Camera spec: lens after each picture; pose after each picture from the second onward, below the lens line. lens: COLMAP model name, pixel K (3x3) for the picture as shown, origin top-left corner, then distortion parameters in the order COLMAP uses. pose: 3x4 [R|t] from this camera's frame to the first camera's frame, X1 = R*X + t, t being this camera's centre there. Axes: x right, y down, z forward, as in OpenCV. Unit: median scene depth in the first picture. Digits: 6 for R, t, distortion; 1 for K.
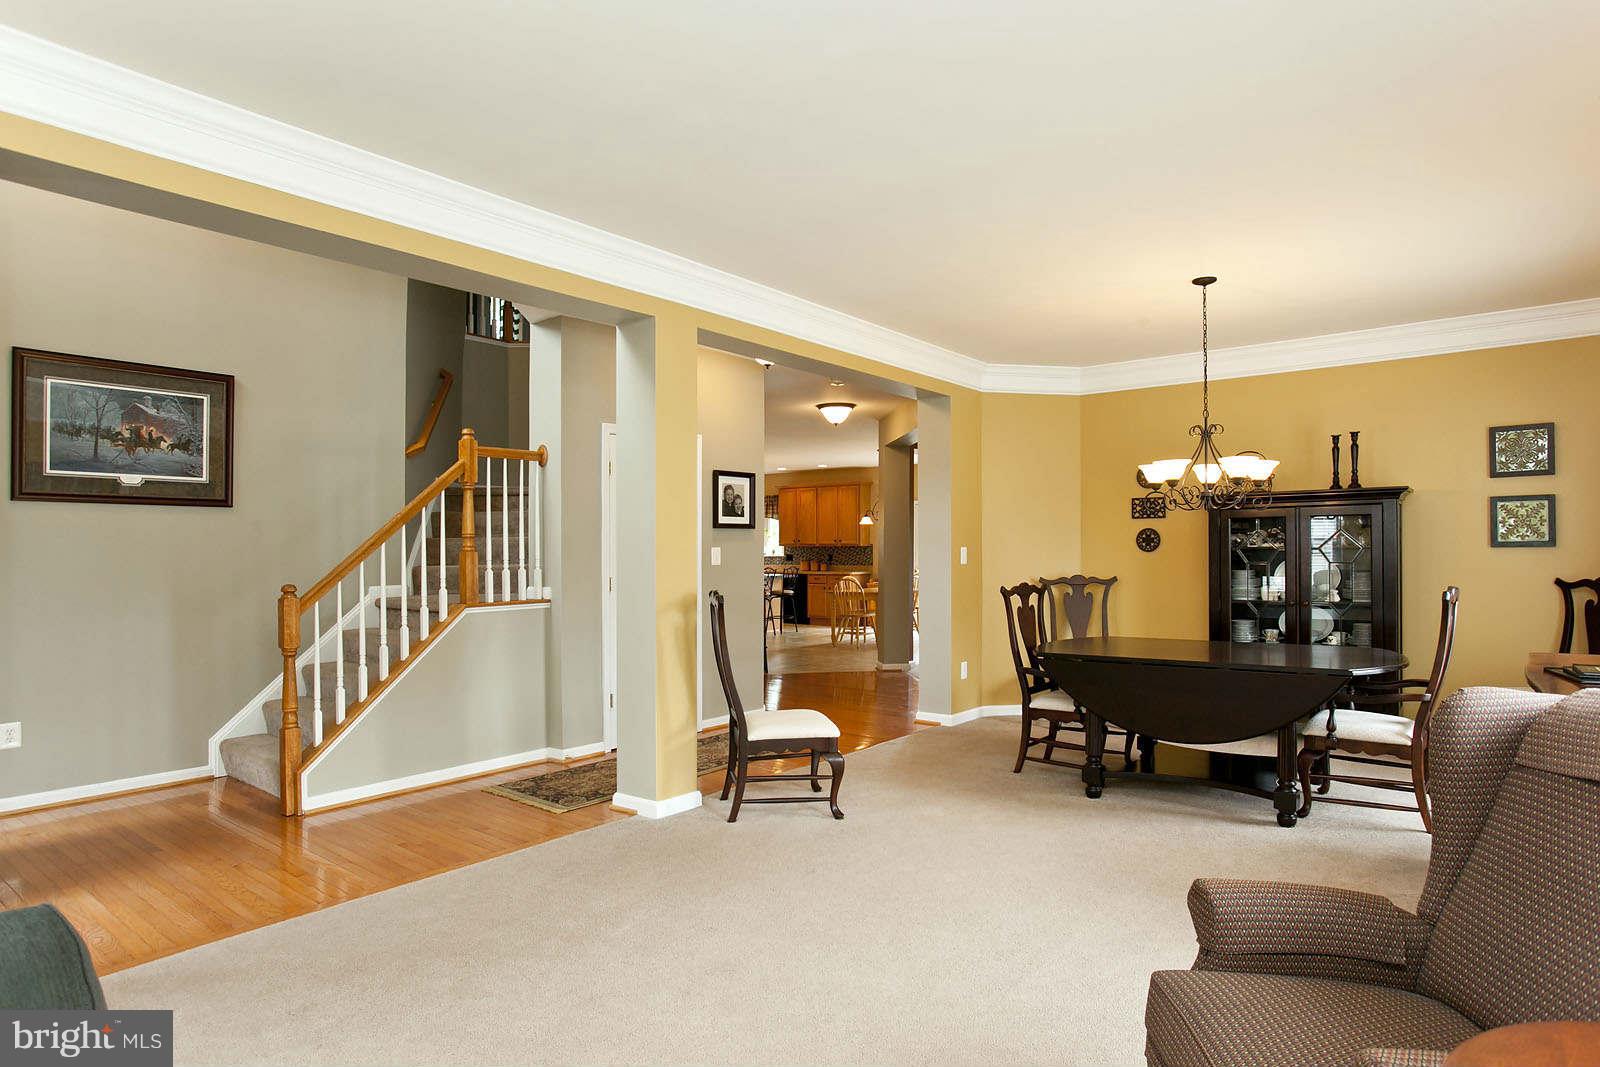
lens RADIAL K [[902.7, 0, 802.4], [0, 902.7, 535.6], [0, 0, 1]] dist [-0.003261, -0.000292]
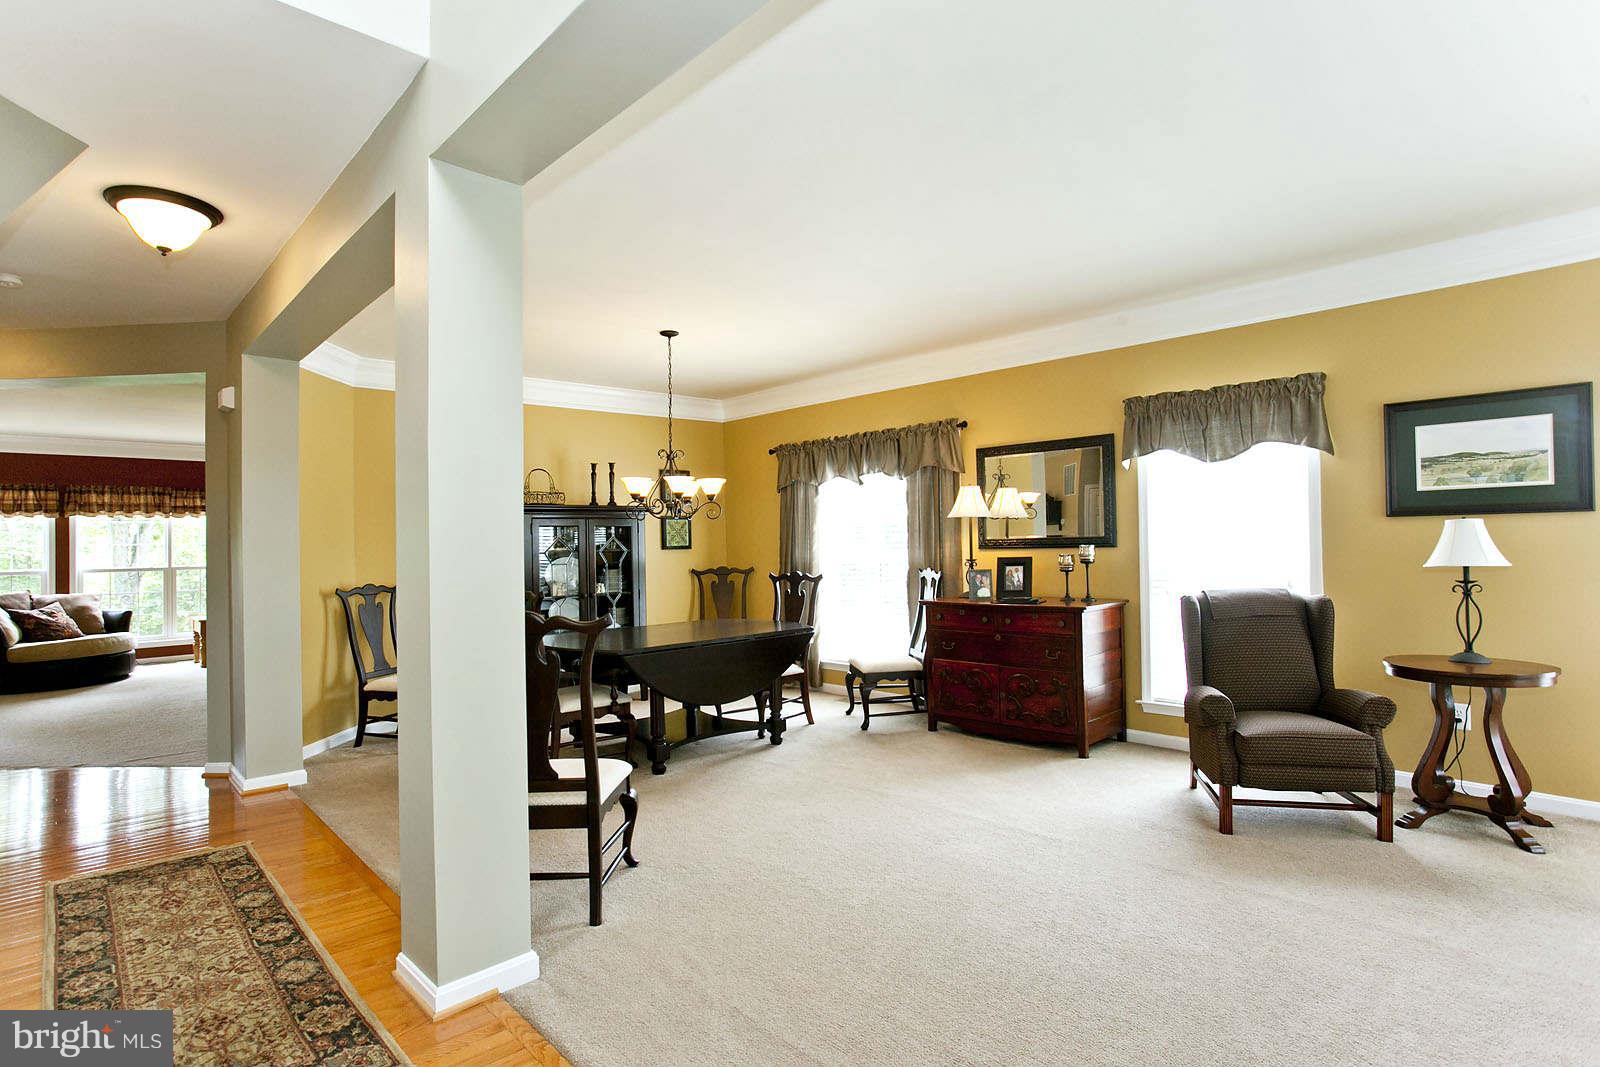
lens RADIAL K [[812.9, 0, 801.2], [0, 812.9, 537.5], [0, 0, 1]] dist [-0.043582, -0.000536]
pose [[0.188988, 0.010954, 0.981918, -0.531244], [-0.000321, 0.999938, -0.011093, 0.007679], [-0.981979, 0.001782, 0.188980, 0.536484]]
